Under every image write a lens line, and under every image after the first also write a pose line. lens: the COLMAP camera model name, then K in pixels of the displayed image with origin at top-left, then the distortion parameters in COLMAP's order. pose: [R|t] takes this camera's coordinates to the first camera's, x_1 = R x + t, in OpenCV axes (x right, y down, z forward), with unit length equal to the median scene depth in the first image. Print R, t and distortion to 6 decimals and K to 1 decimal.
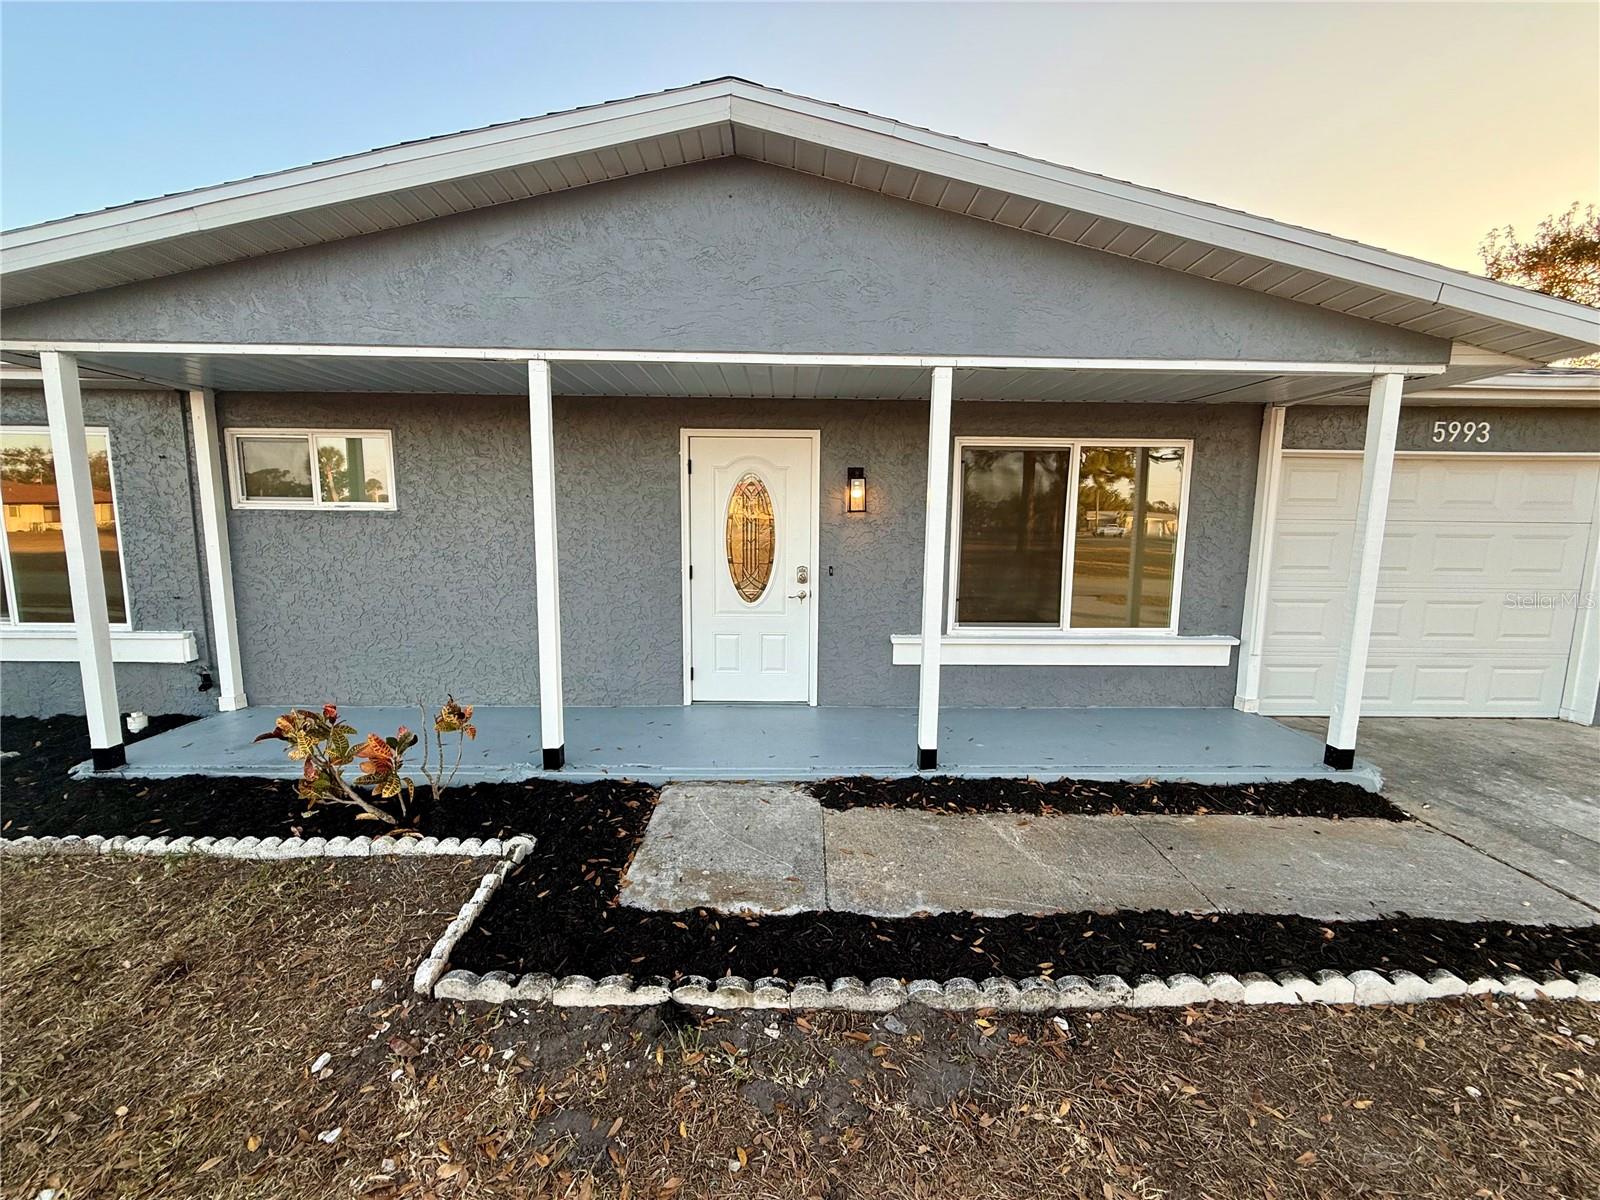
lens RADIAL K [[635.9, 0, 794.9], [0, 635.9, 600.8], [0, 0, 1]] dist [-0.000037, -0.000055]
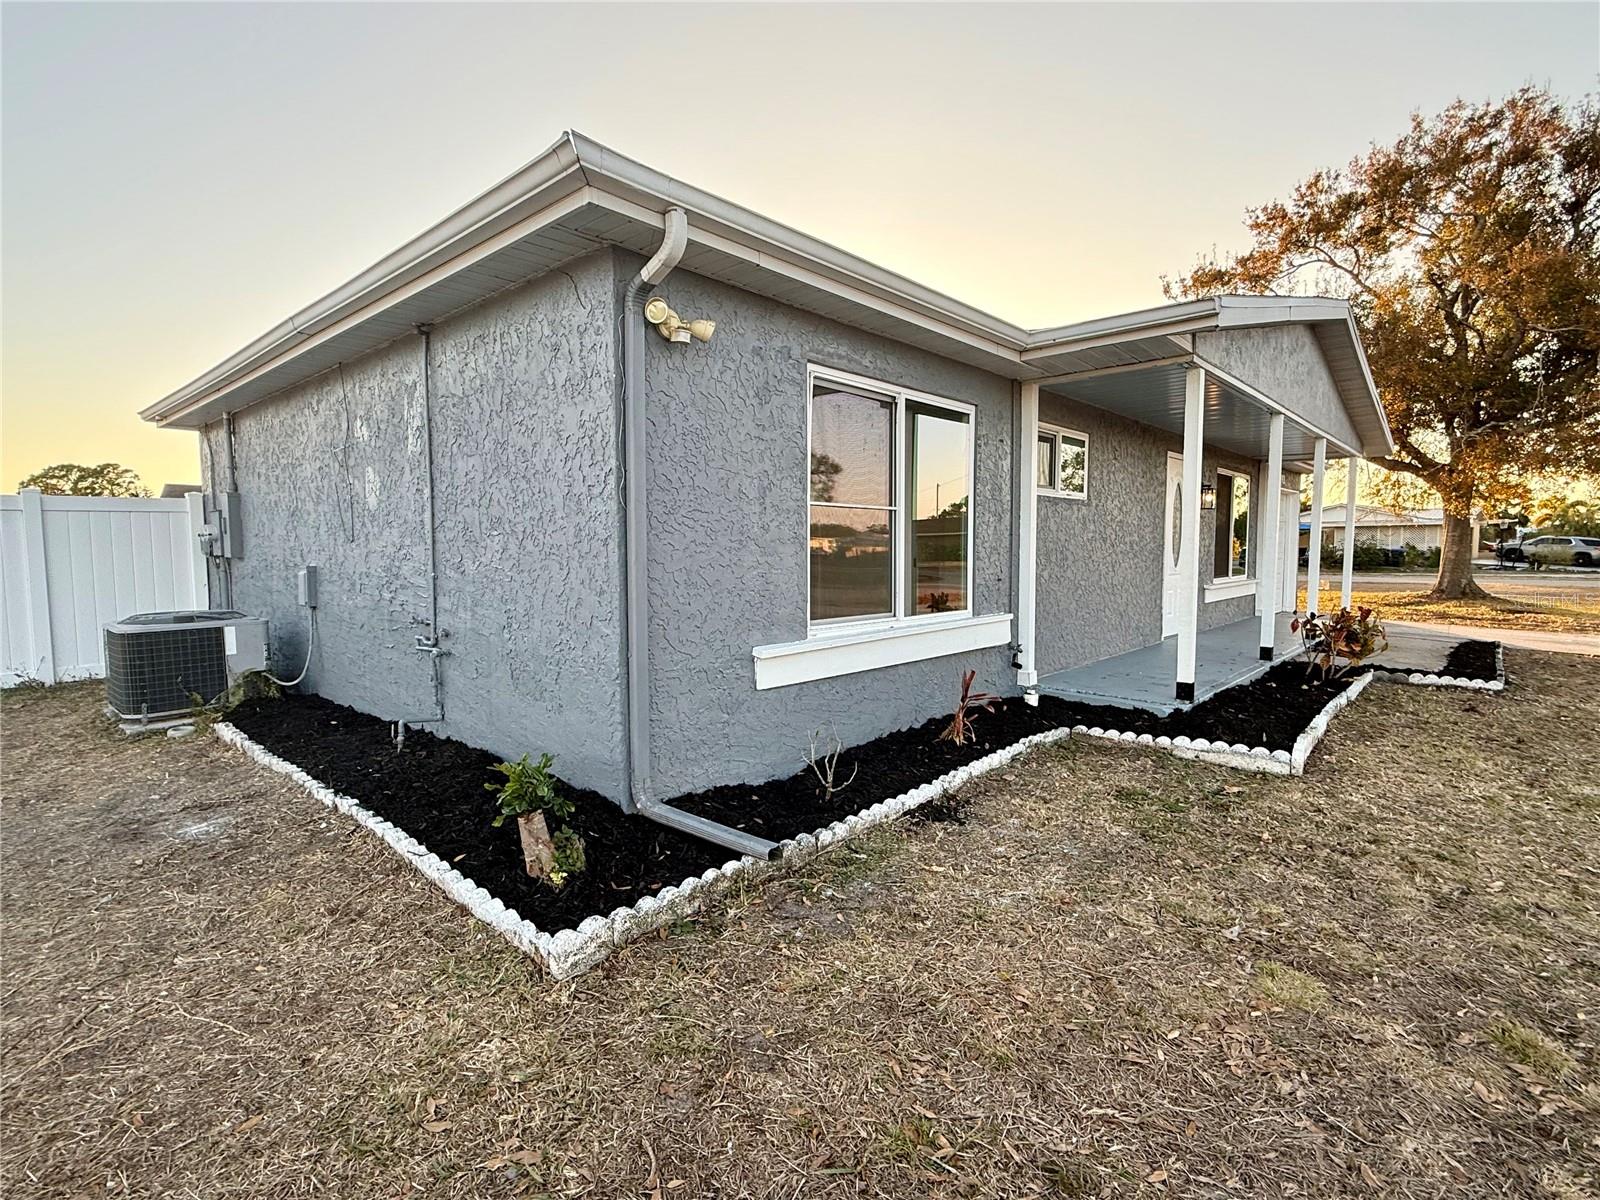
lens RADIAL K [[787.2, 0, 791.4], [0, 787.2, 599.7], [0, 0, 1]] dist [0.000011, -0.000288]
pose [[0.690340, -0.062189, 0.720807, -2.553481], [0.101124, 0.994813, -0.011020, 0.009032], [-0.716383, 0.080498, 0.693048, 0.460922]]
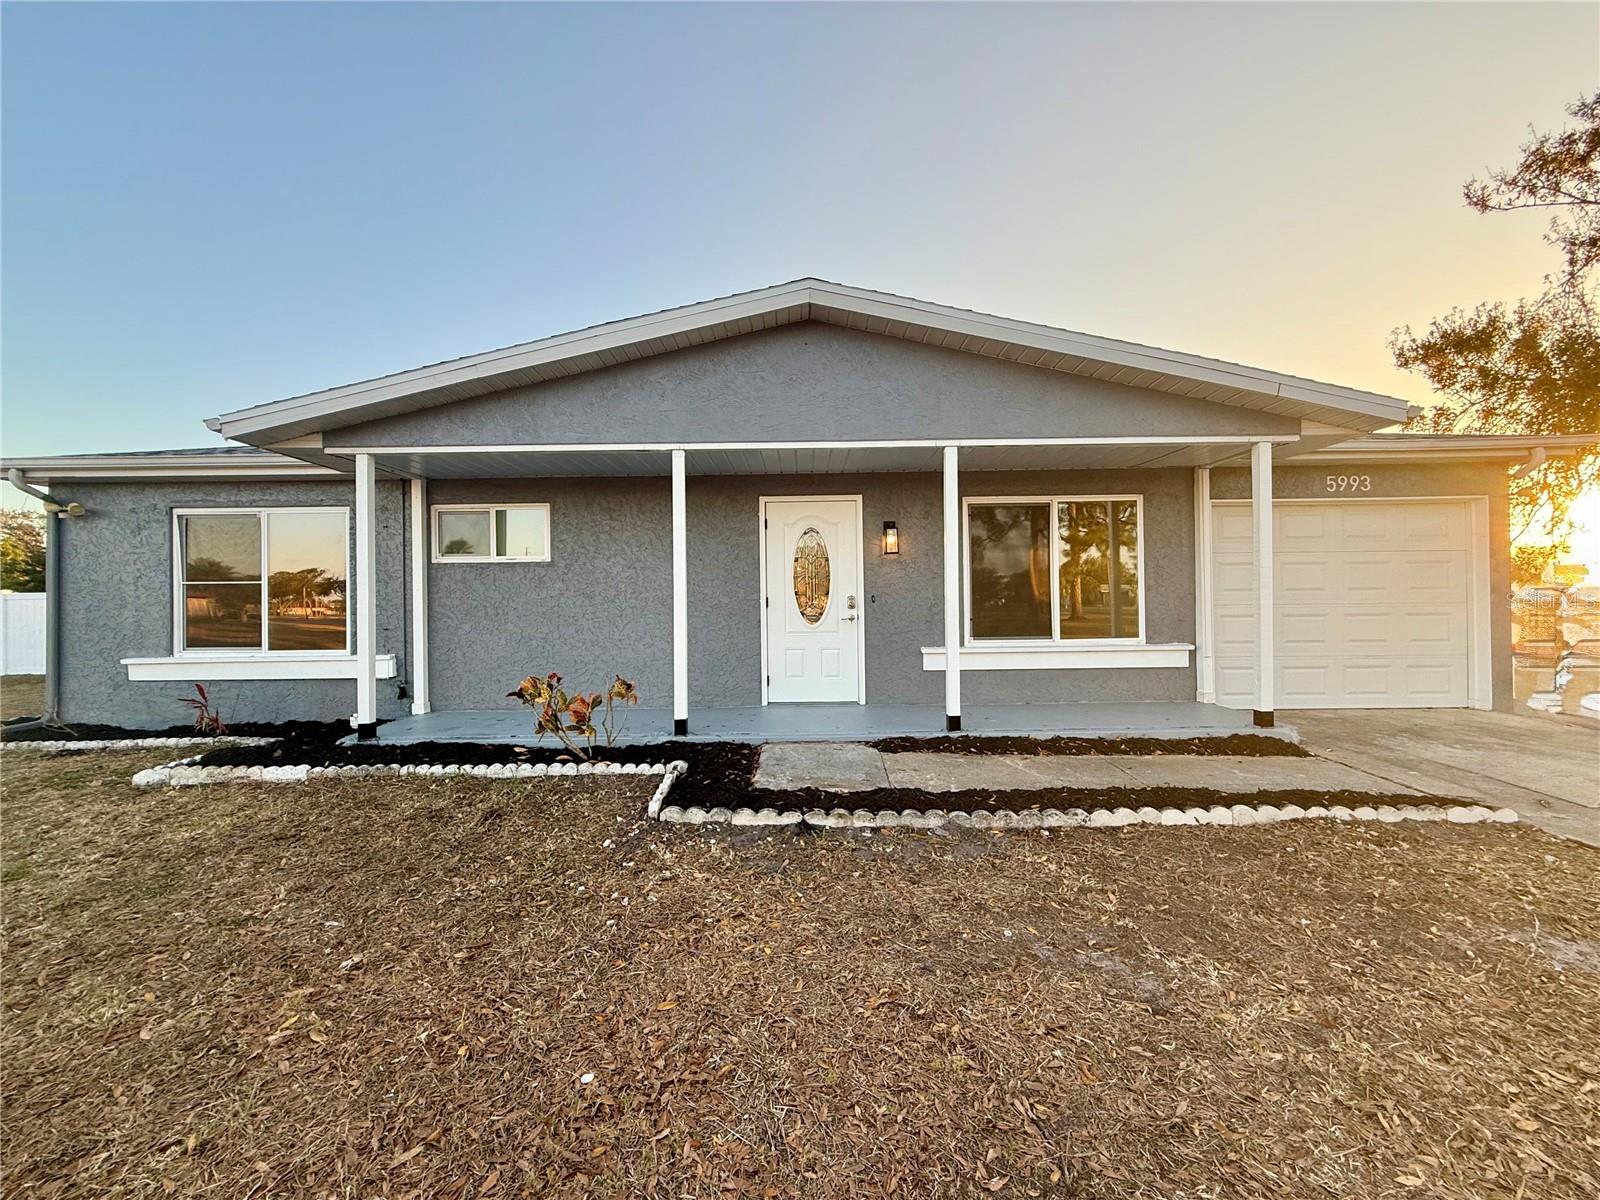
lens RADIAL K [[635.9, 0, 795.1], [0, 635.9, 600.6], [0, 0, 1]] dist [-0.000037, -0.000055]
pose [[0.999405, -0.023161, -0.025543, -0.088402], [0.019701, 0.991544, -0.128265, 0.151565], [0.028298, 0.127686, 0.991411, -0.383249]]
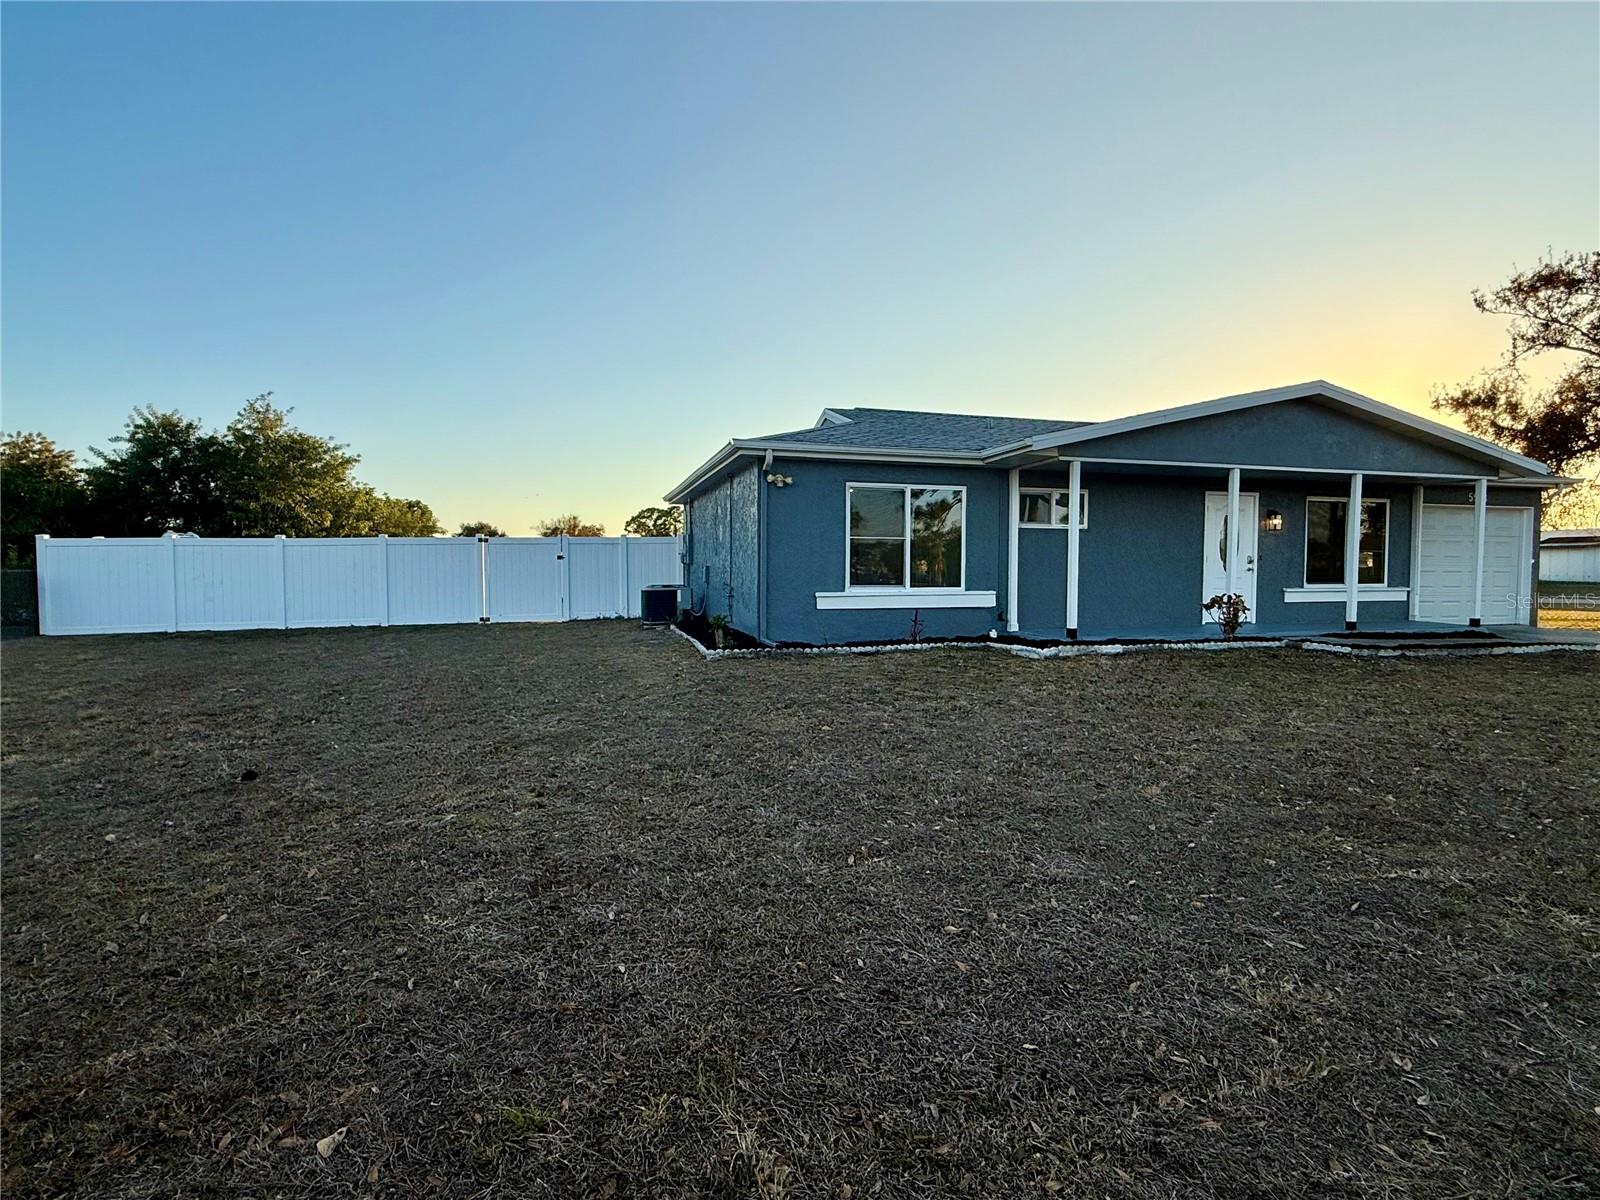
lens RADIAL K [[787.2, 0, 802.9], [0, 787.2, 600.2], [0, 0, 1]] dist [0.000011, -0.000288]
pose [[0.967351, -0.020035, 0.252646, -2.585831], [0.041131, 0.996066, -0.078495, 0.293863], [-0.250080, 0.086324, 0.964369, -1.407078]]
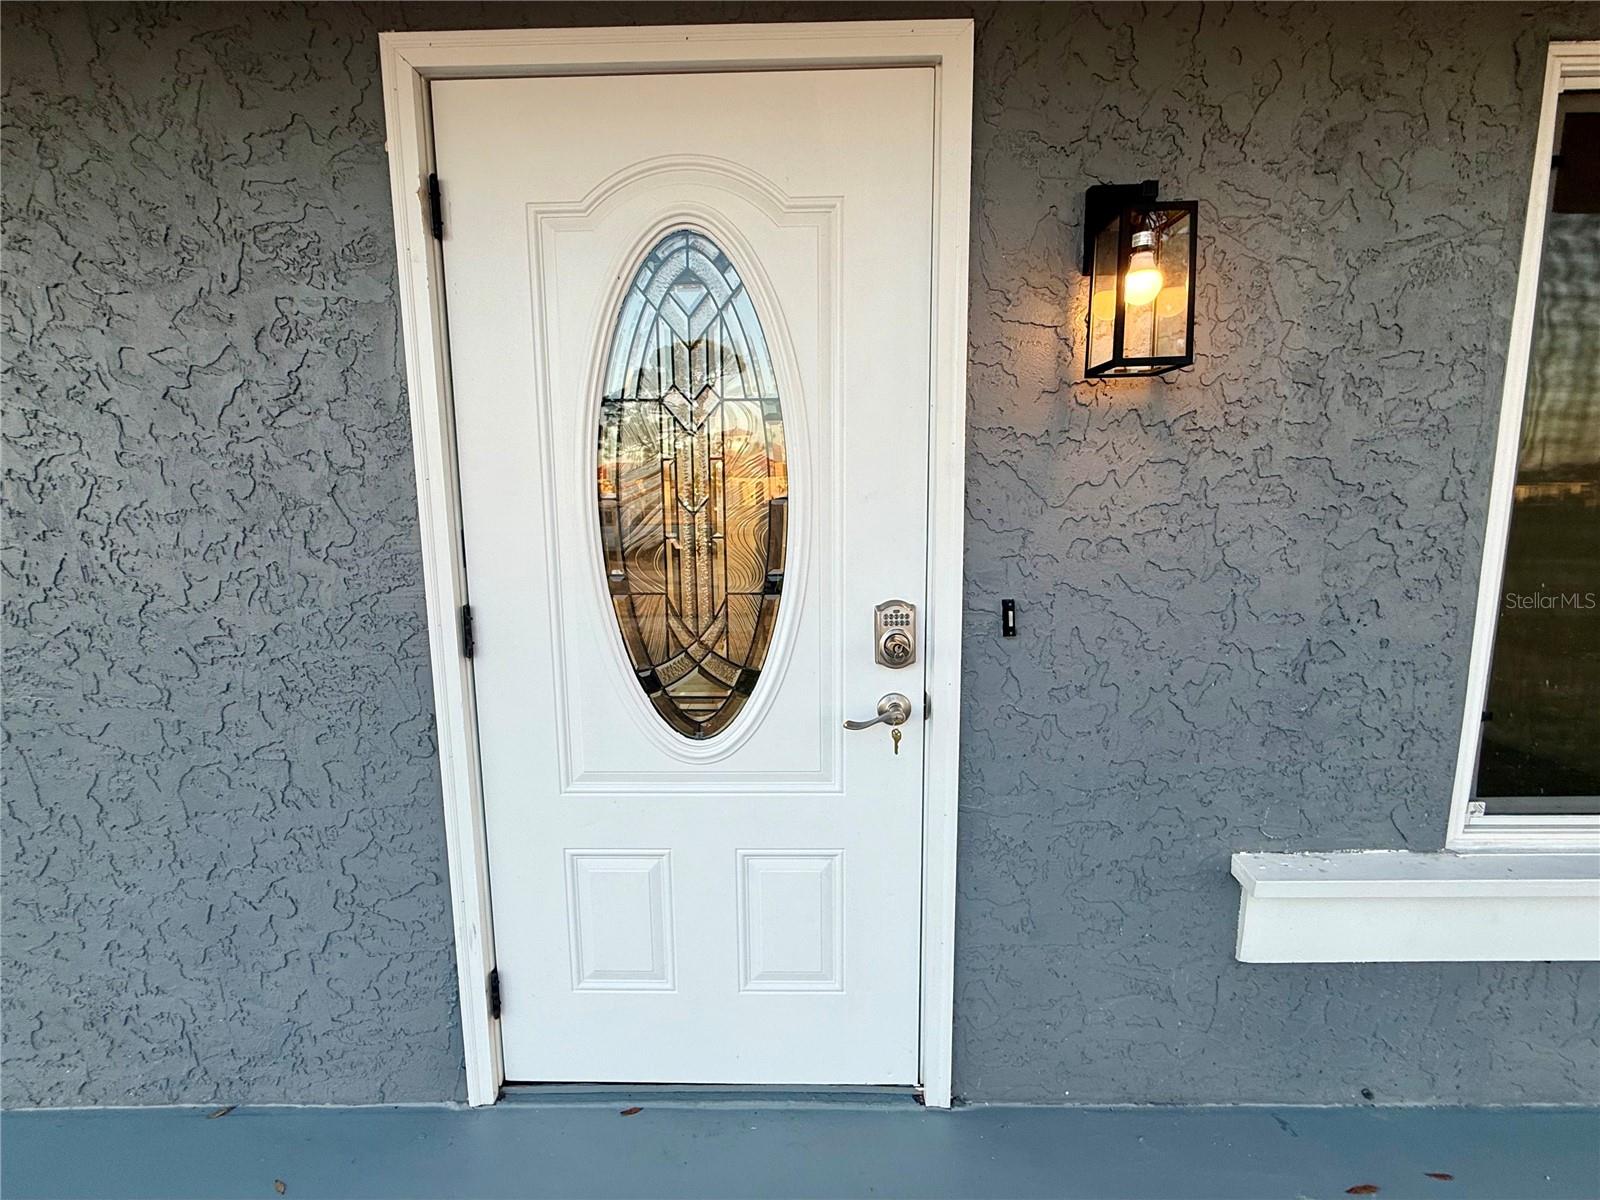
lens RADIAL K [[635.9, 0, 795.2], [0, 635.9, 587.9], [0, 0, 1]] dist [-0.000037, -0.000055]
pose [[0.999396, -0.015937, -0.030879, -0.025888], [0.016069, 0.999863, 0.004025, -0.075847], [0.030811, -0.004518, 0.999515, 0.919027]]
